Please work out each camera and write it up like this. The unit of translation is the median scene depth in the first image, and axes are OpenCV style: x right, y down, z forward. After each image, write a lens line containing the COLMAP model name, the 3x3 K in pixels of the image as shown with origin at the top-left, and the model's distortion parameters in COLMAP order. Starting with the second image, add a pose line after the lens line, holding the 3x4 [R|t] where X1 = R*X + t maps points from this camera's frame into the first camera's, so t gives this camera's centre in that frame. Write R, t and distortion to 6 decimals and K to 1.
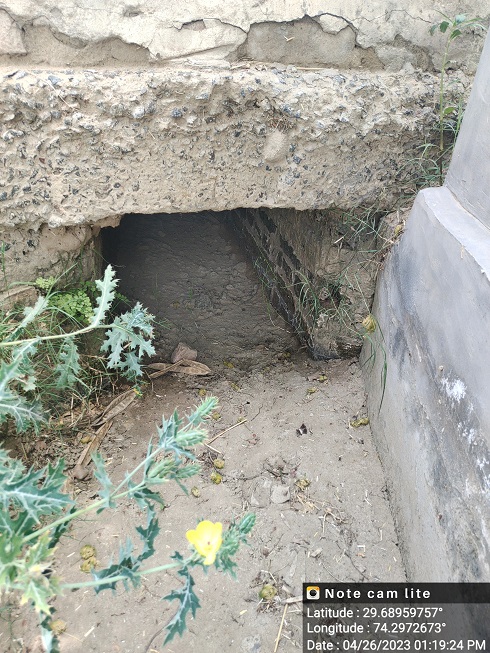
lens RADIAL K [[492.8, 0, 257.7], [0, 492.8, 317.6], [0, 0, 1]] dist [0.028619, -0.051321]
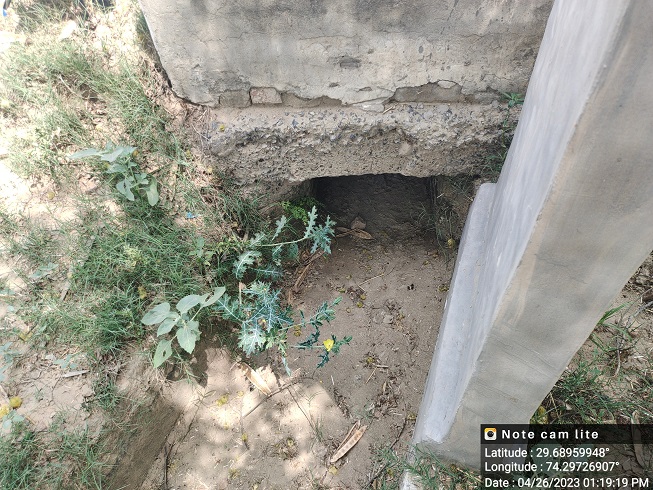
lens RADIAL K [[492.8, 0, 326.2], [0, 492.8, 244.6], [0, 0, 1]] dist [0.028619, -0.051321]
pose [[0.951105, 0.163257, -0.262194, 0.301126], [-0.074846, 0.945413, 0.317163, -0.585757], [0.299661, -0.282031, 0.911407, -0.877076]]
